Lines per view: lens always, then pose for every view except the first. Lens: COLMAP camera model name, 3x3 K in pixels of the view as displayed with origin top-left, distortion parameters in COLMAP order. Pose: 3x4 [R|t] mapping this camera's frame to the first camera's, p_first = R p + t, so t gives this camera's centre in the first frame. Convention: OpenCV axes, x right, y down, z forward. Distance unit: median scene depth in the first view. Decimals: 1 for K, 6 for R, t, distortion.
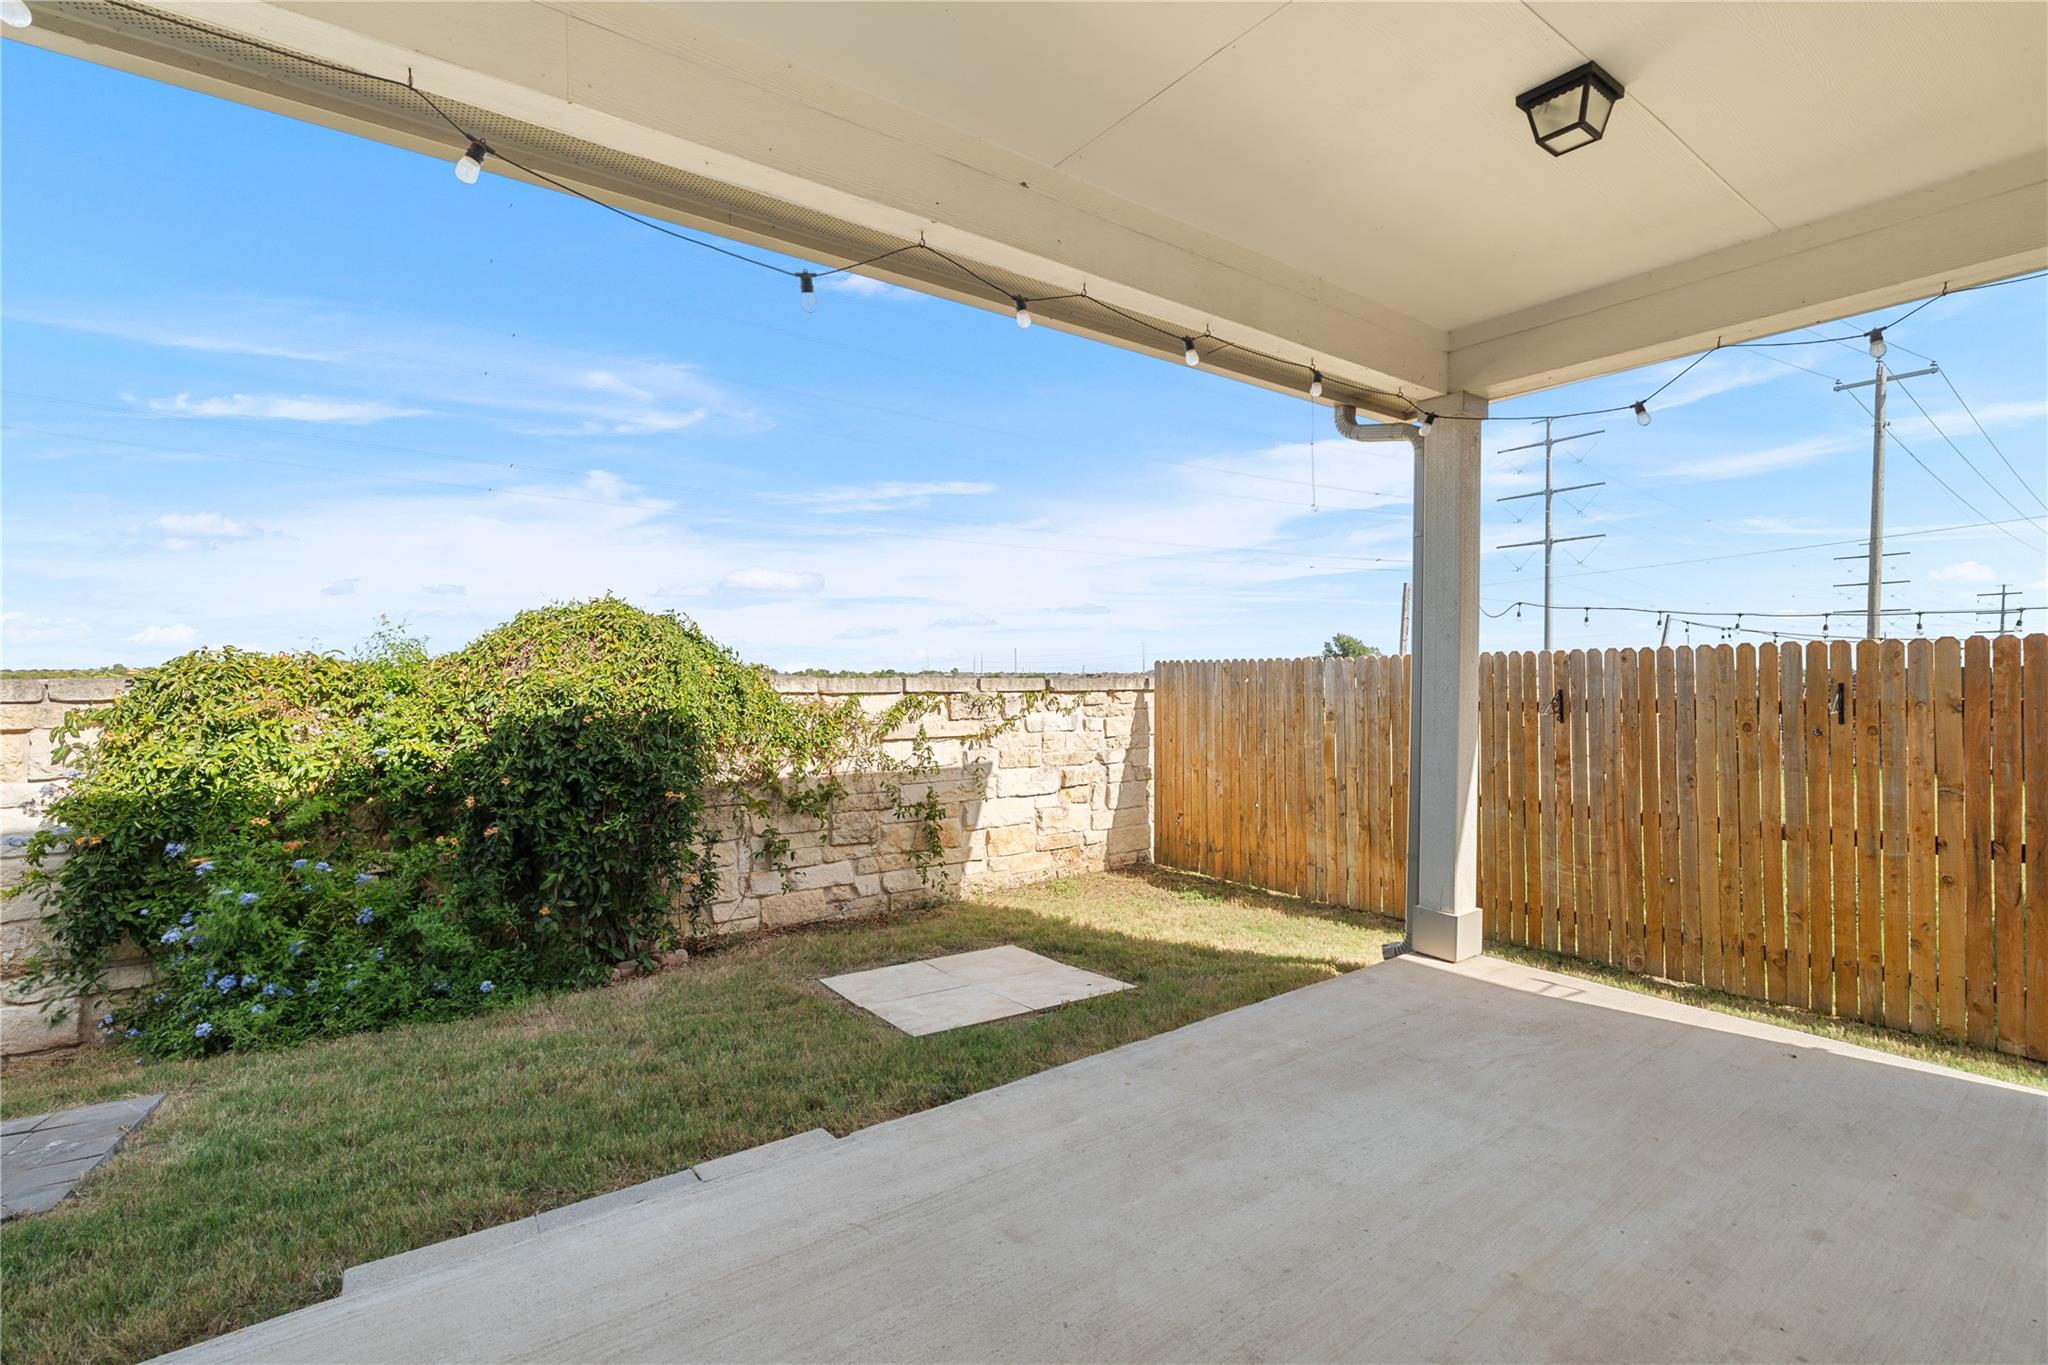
lens RADIAL K [[914.6, 0, 1024.3], [0, 914.6, 674.6], [0, 0, 1]] dist [-0.011753, 0.003428]
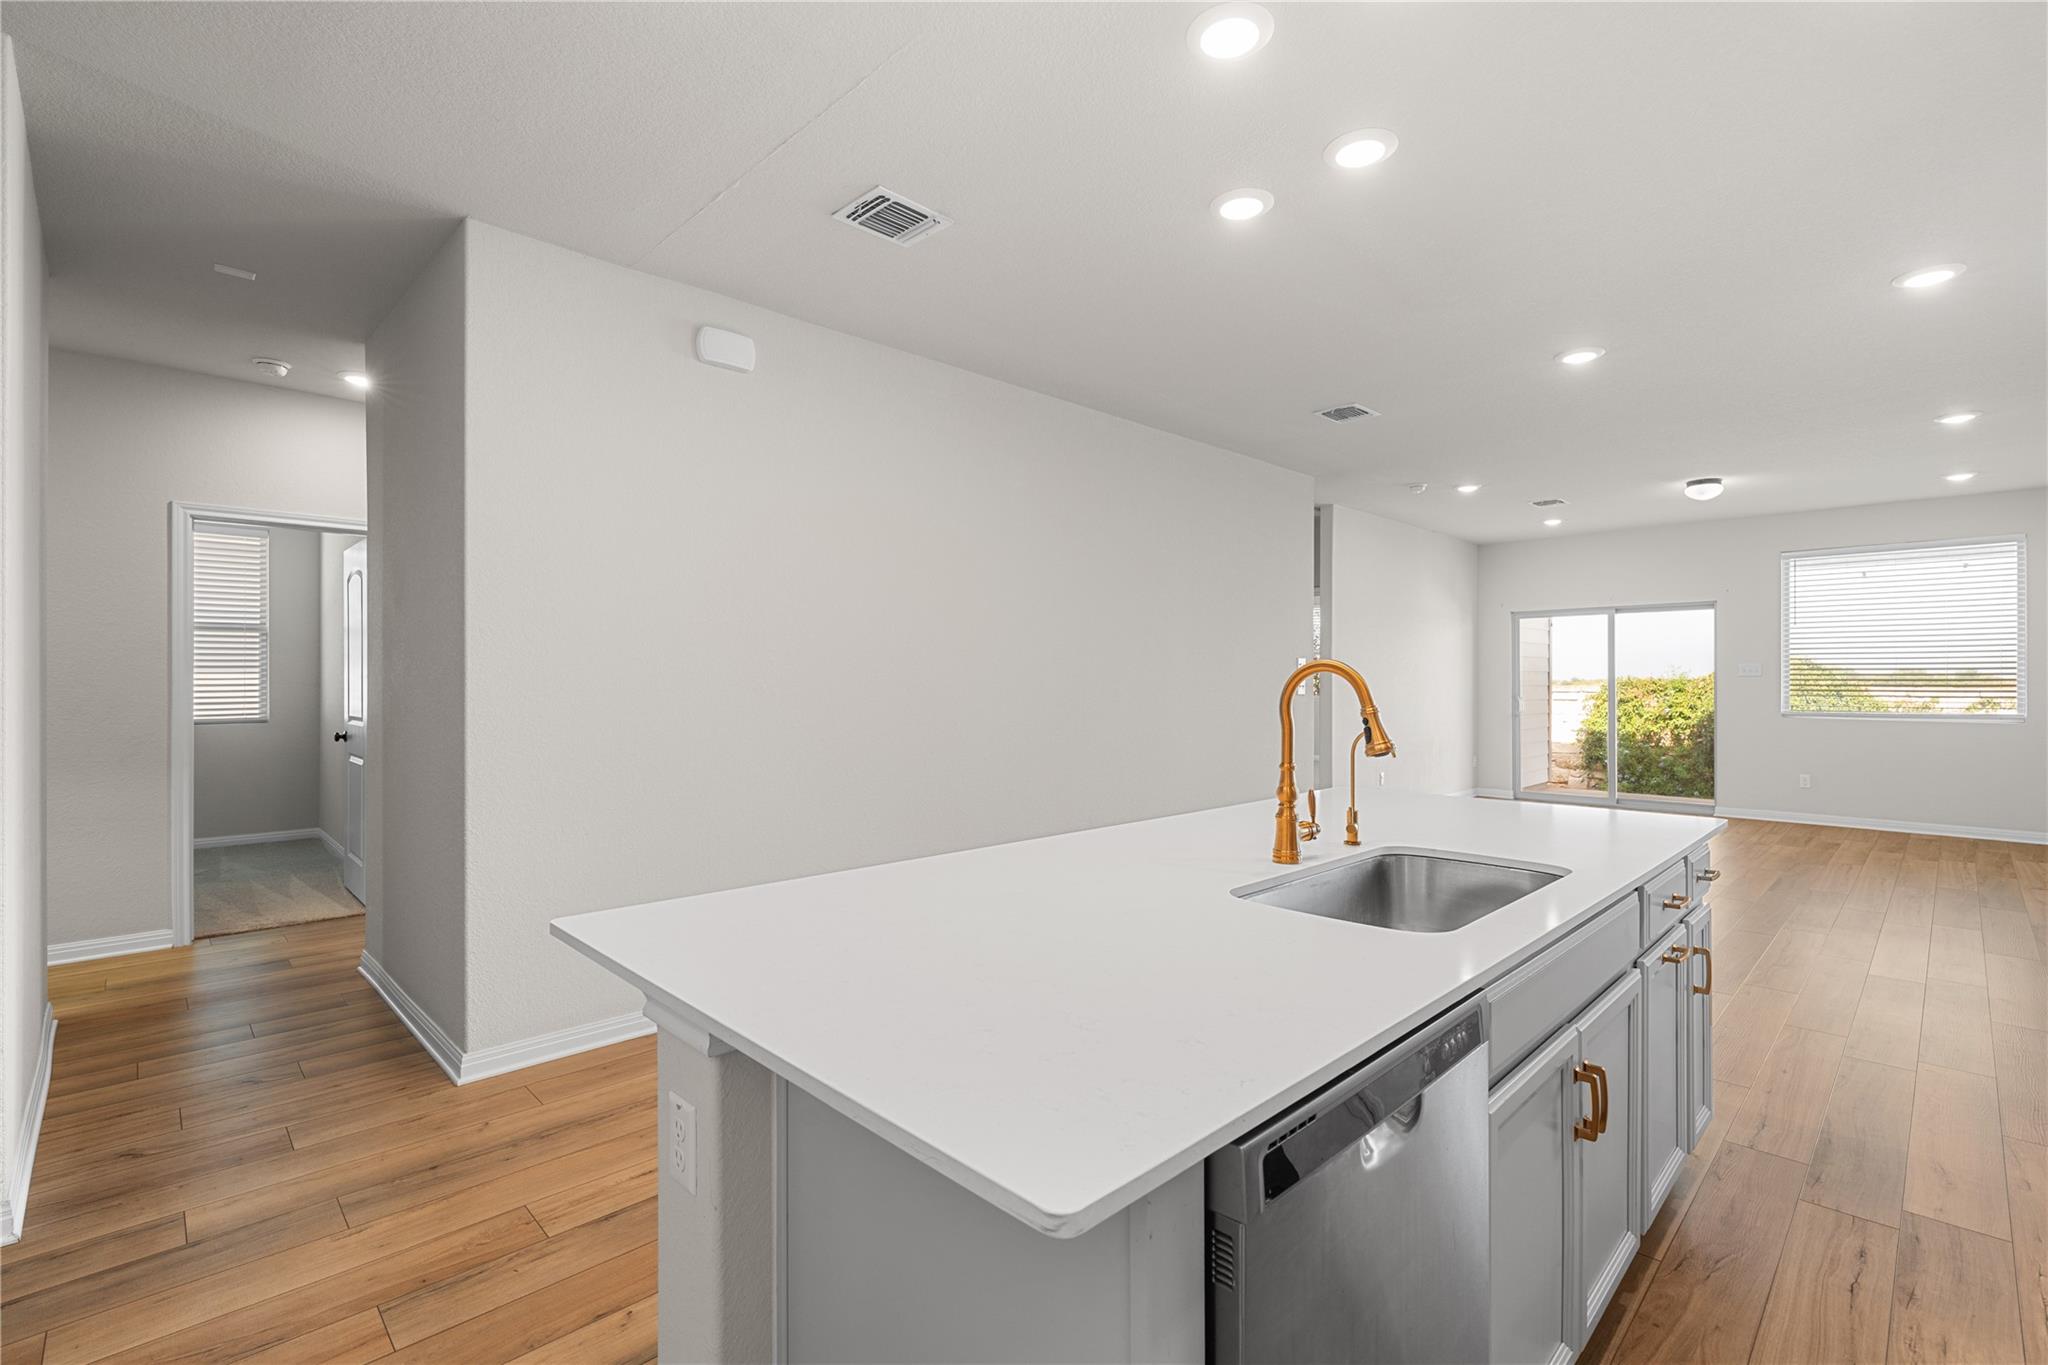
lens RADIAL K [[914.6, 0, 1039.9], [0, 914.6, 682.1], [0, 0, 1]] dist [-0.011753, 0.003428]
pose [[0.165226, 0.007350, -0.986228, 1.993638], [0.005044, 0.999953, 0.008297, -0.046801], [0.986243, -0.006346, 0.165181, -1.598349]]
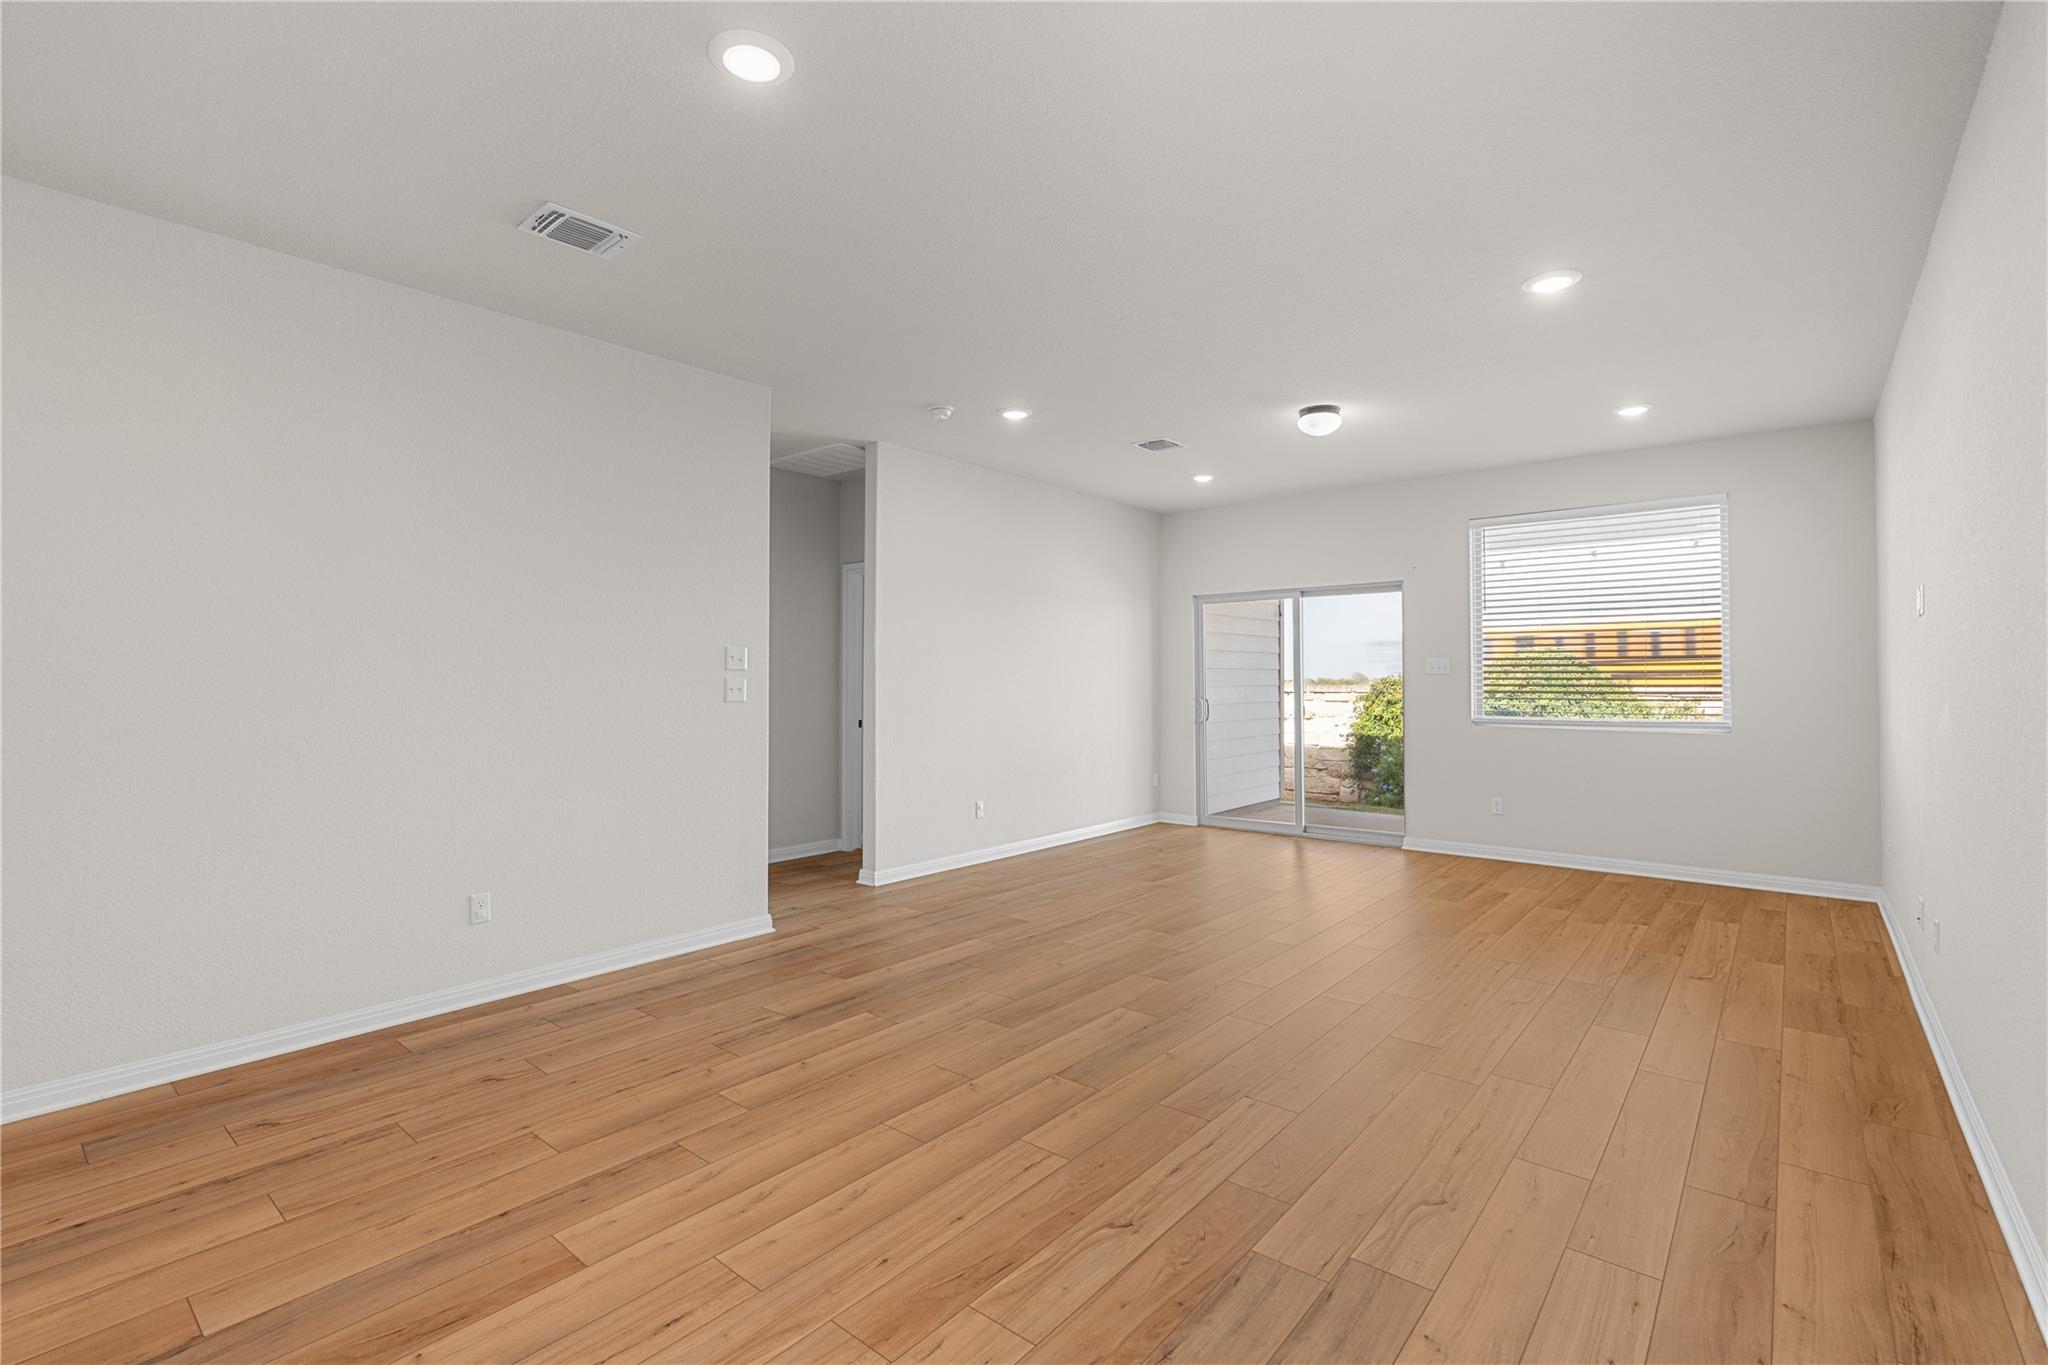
lens RADIAL K [[914.6, 0, 1042.5], [0, 914.6, 671.6], [0, 0, 1]] dist [-0.011753, 0.003428]
pose [[0.267403, -0.003405, -0.963579, 1.660440], [0.004722, 0.999986, -0.002223, -0.040165], [0.963573, -0.003955, 0.267415, -0.865250]]
